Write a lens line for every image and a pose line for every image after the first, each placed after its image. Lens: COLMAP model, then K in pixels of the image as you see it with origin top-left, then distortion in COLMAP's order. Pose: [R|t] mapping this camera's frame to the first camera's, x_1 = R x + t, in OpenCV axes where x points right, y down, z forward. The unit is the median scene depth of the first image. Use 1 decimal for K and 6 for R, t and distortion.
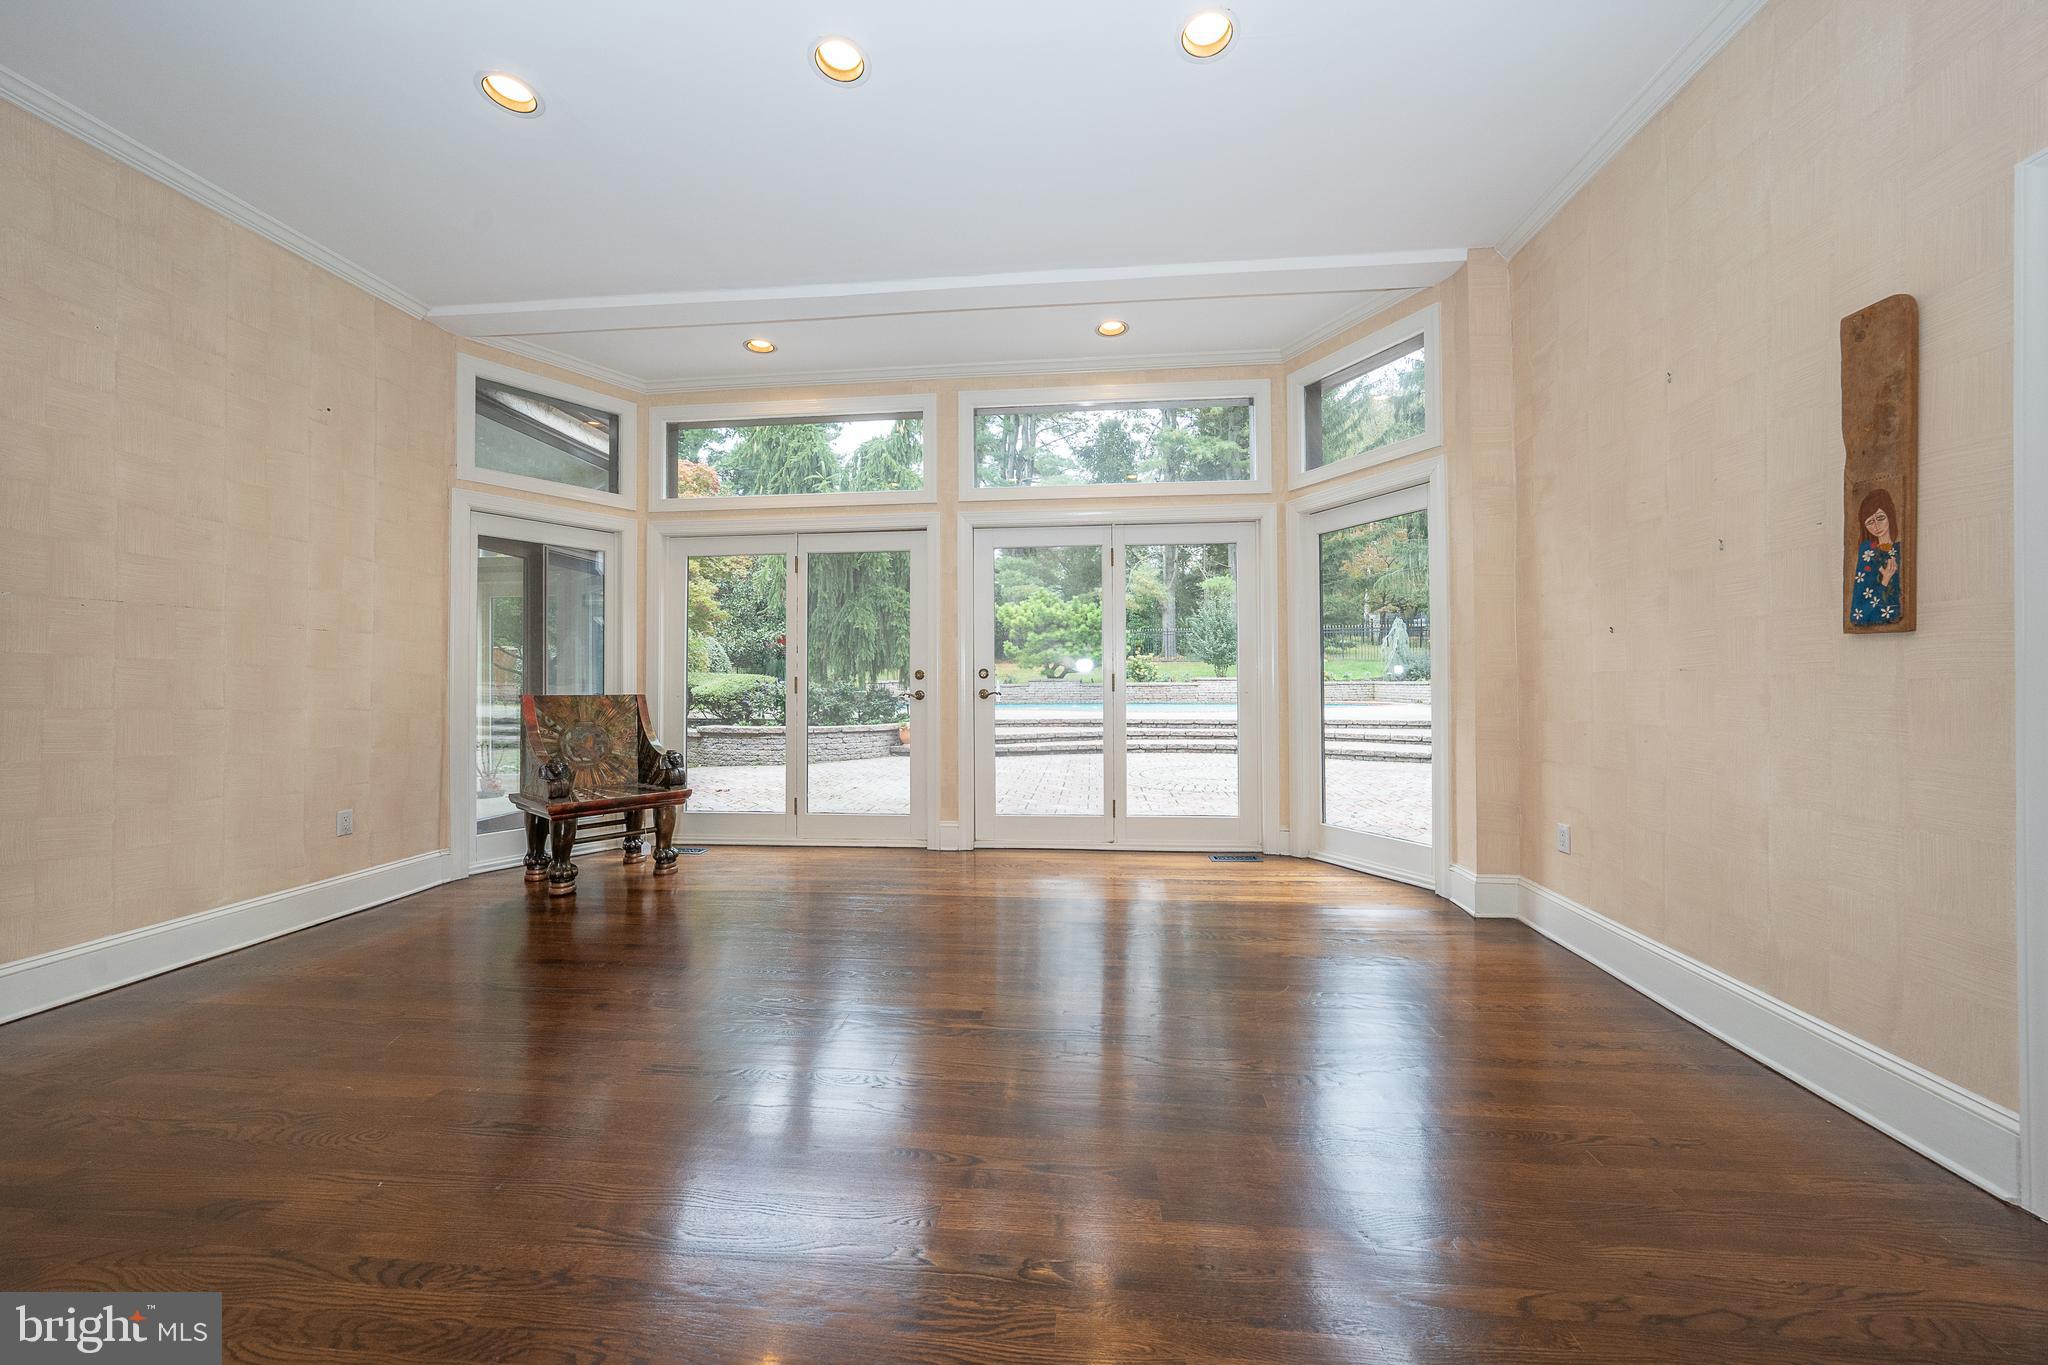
lens RADIAL K [[713.2, 0, 1030.0], [0, 713.2, 682.5], [0, 0, 1]] dist [-0.024792, 0.004562]
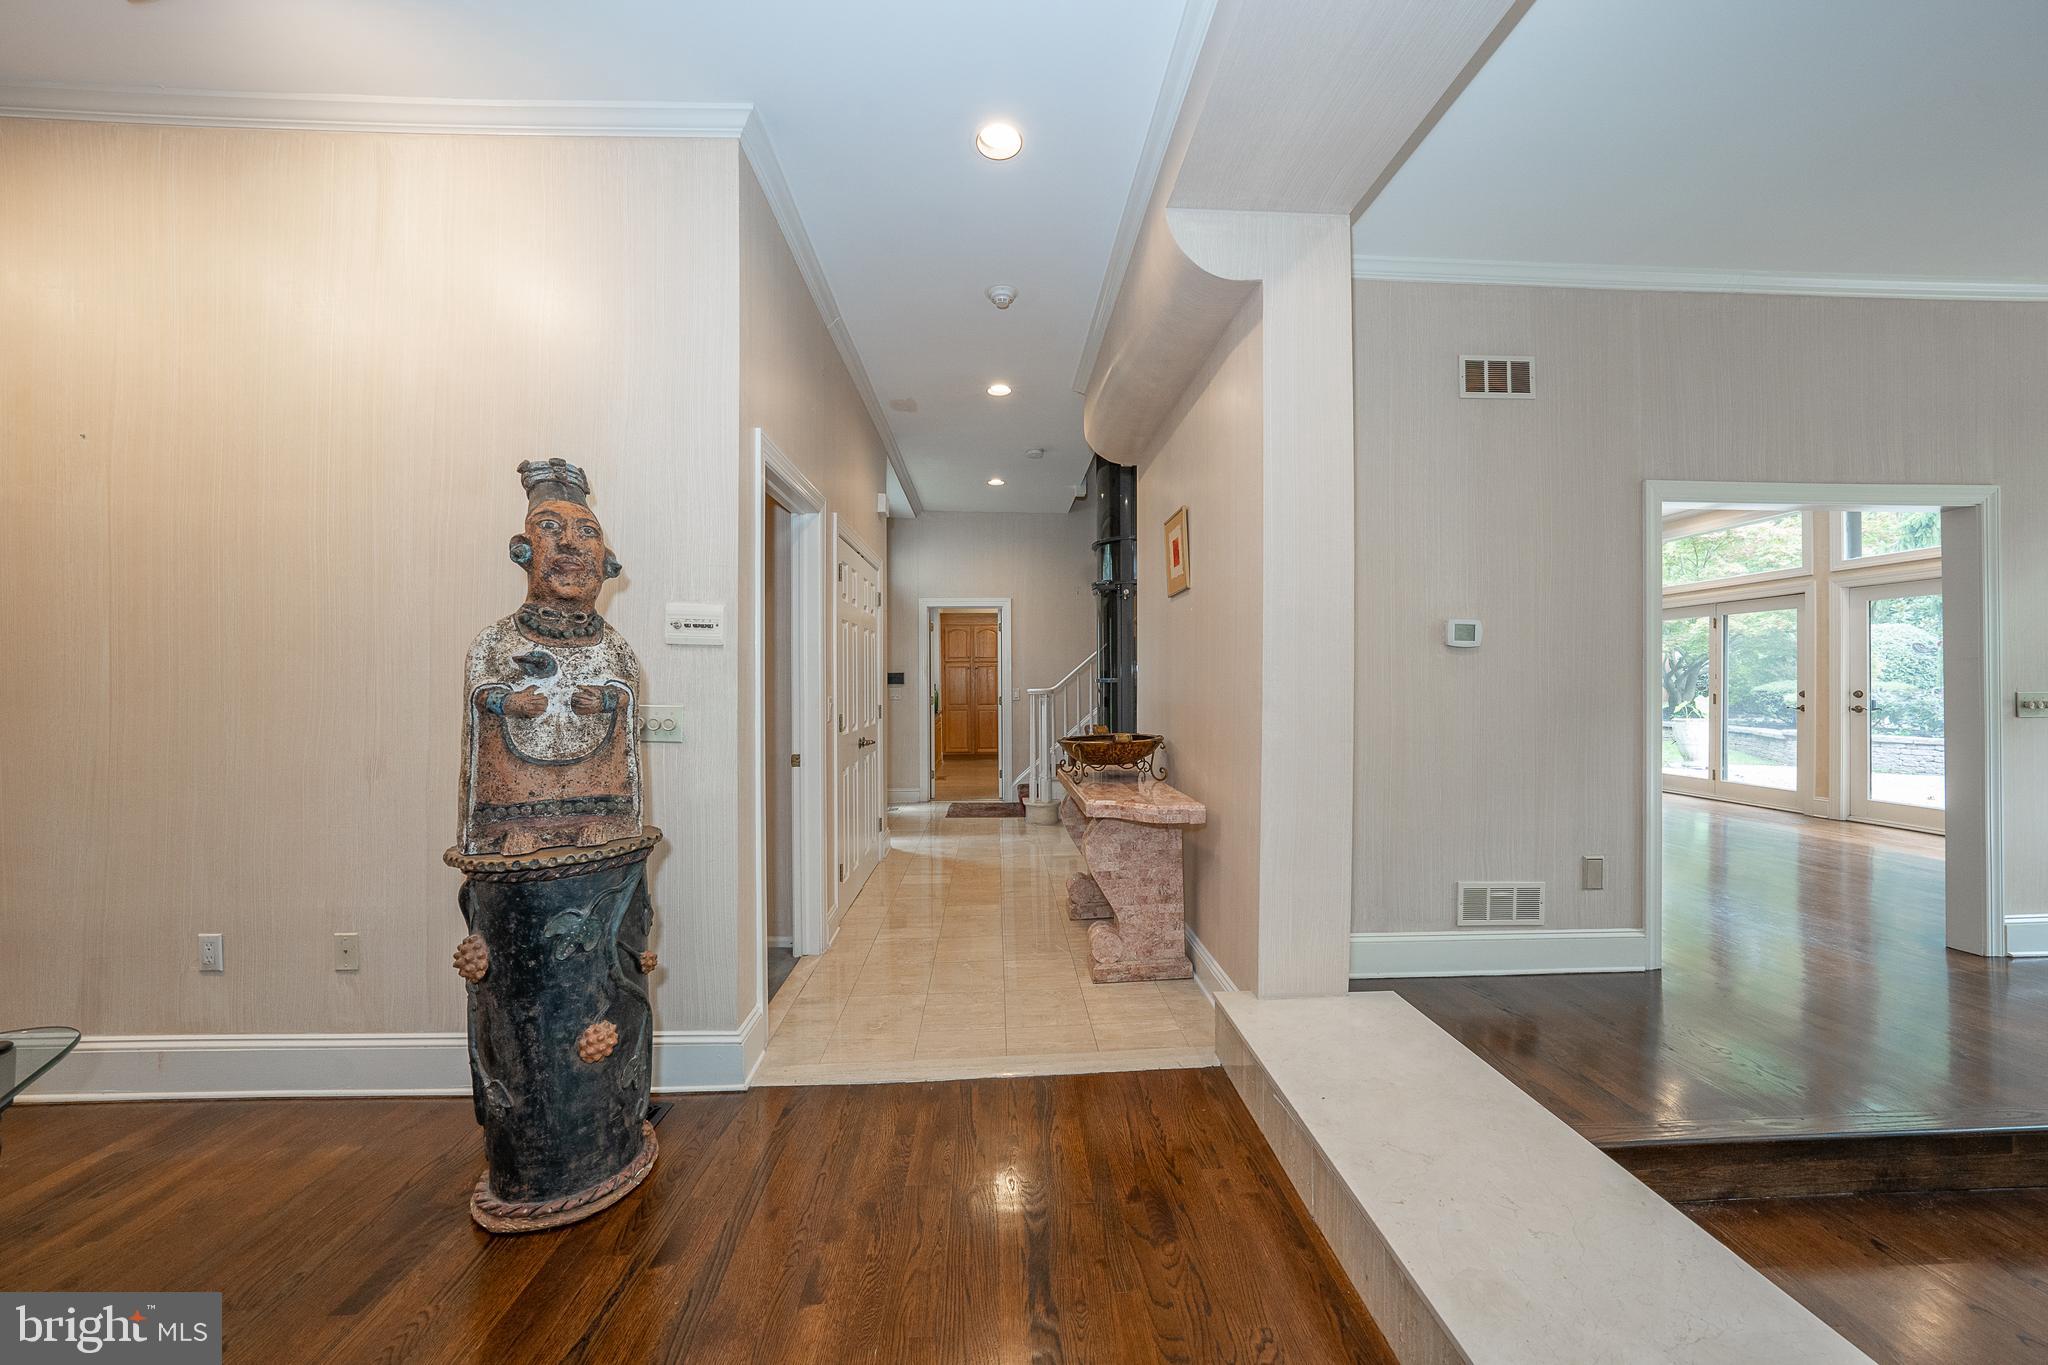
lens RADIAL K [[713.2, 0, 1026.6], [0, 713.2, 672.9], [0, 0, 1]] dist [-0.024792, 0.004562]
pose [[0.136272, -0.005769, -0.990655, 1.041713], [-0.002396, 0.999978, -0.006153, -0.041784], [0.990669, 0.003212, 0.136255, -0.761120]]
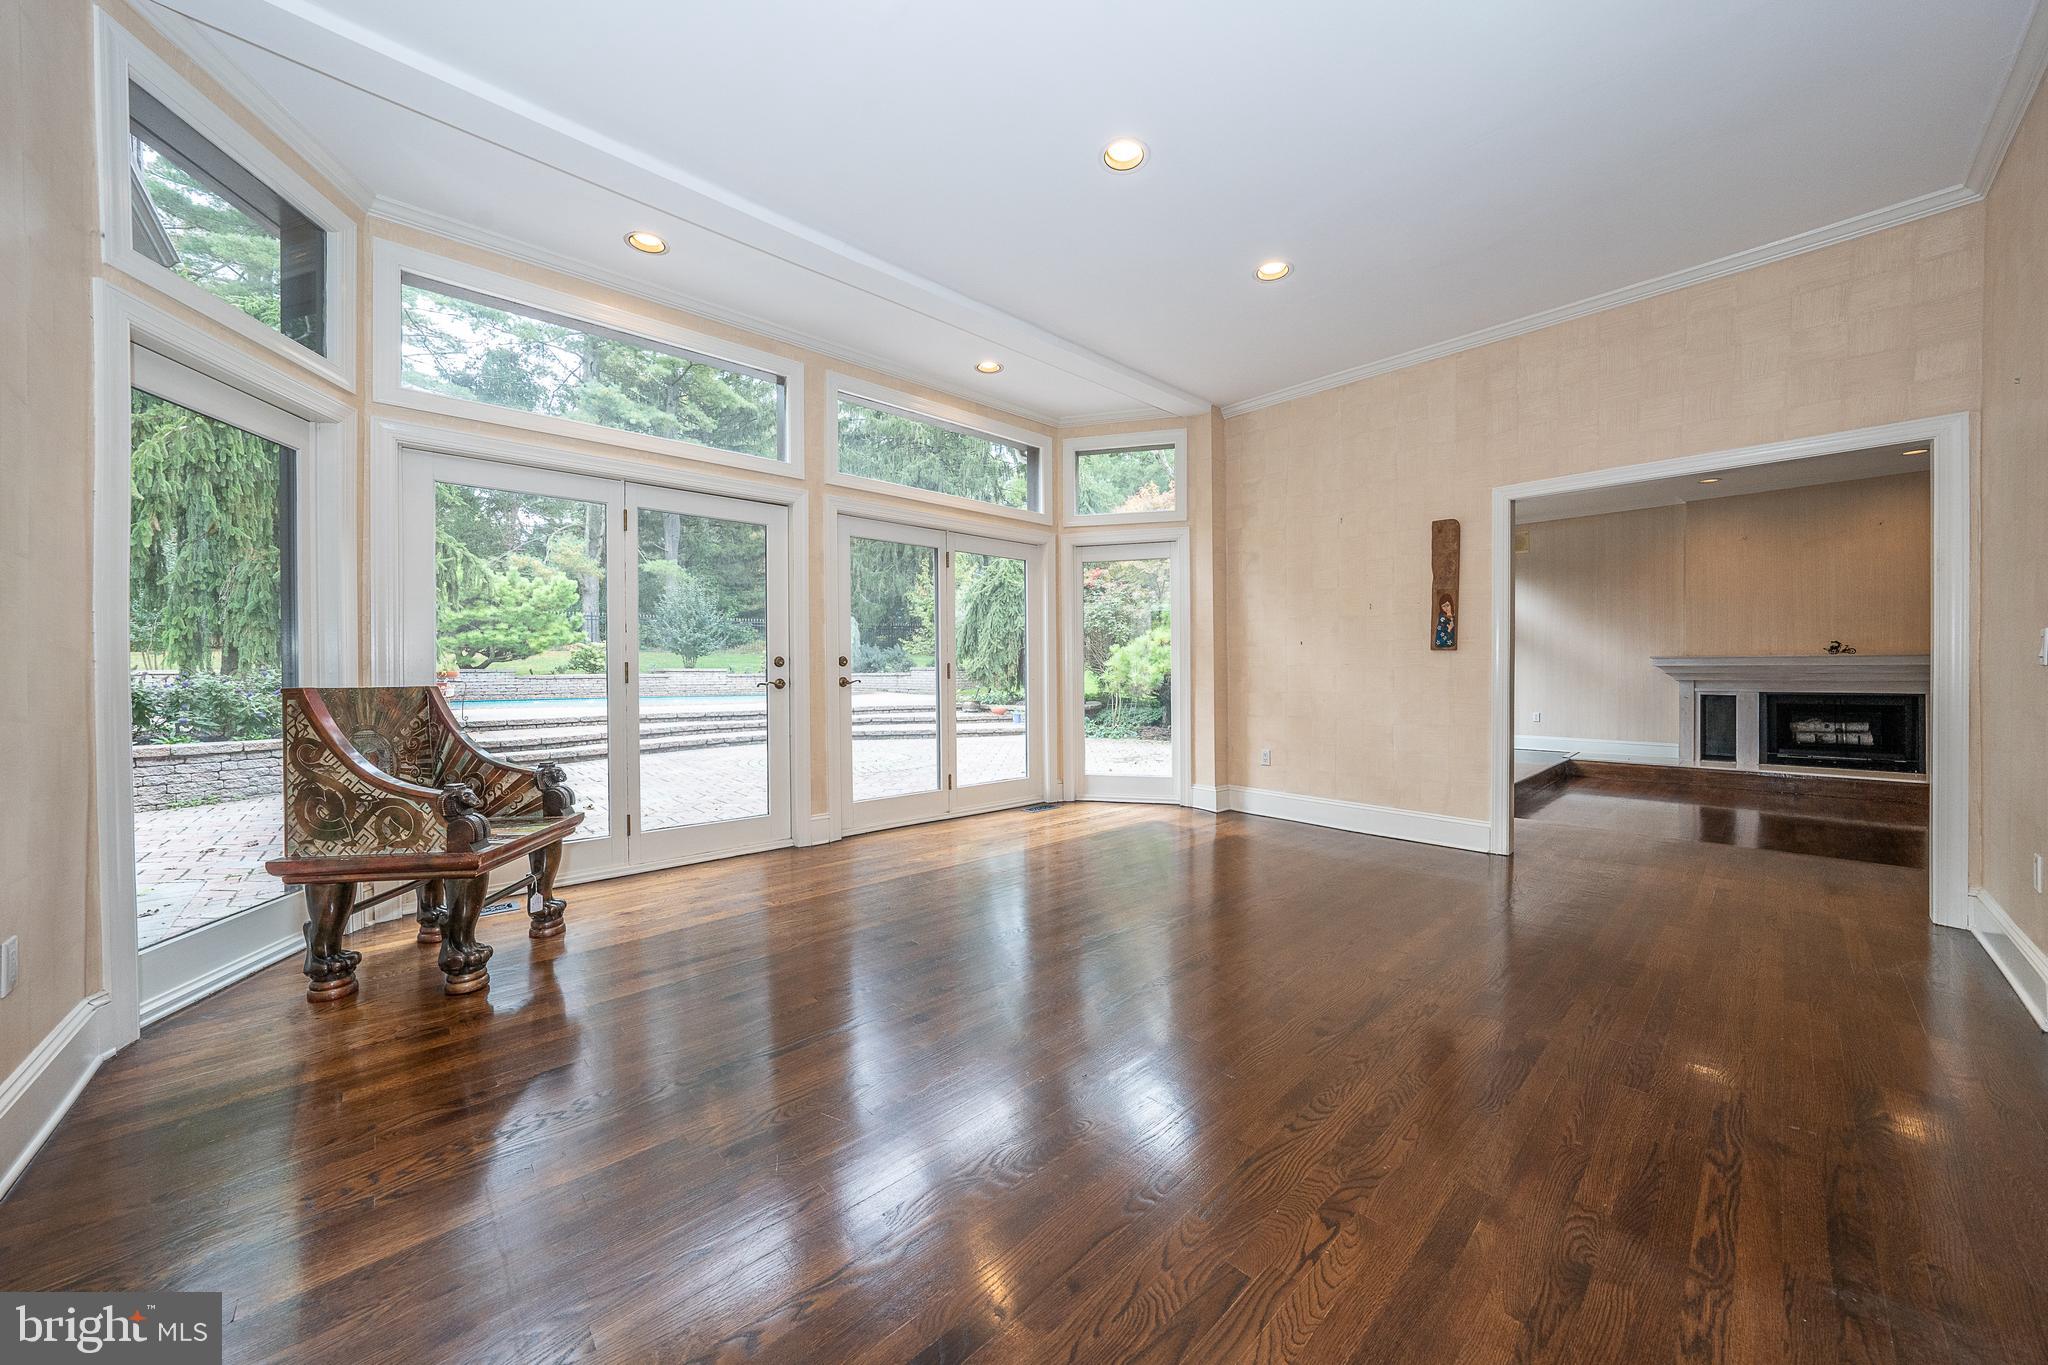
lens RADIAL K [[713.2, 0, 1028.9], [0, 713.2, 680.1], [0, 0, 1]] dist [-0.024792, 0.004562]
pose [[0.671689, -0.005885, 0.740810, -0.630891], [0.000391, 0.999971, 0.007590, 0.006348], [-0.740833, -0.004808, 0.671672, 0.143699]]
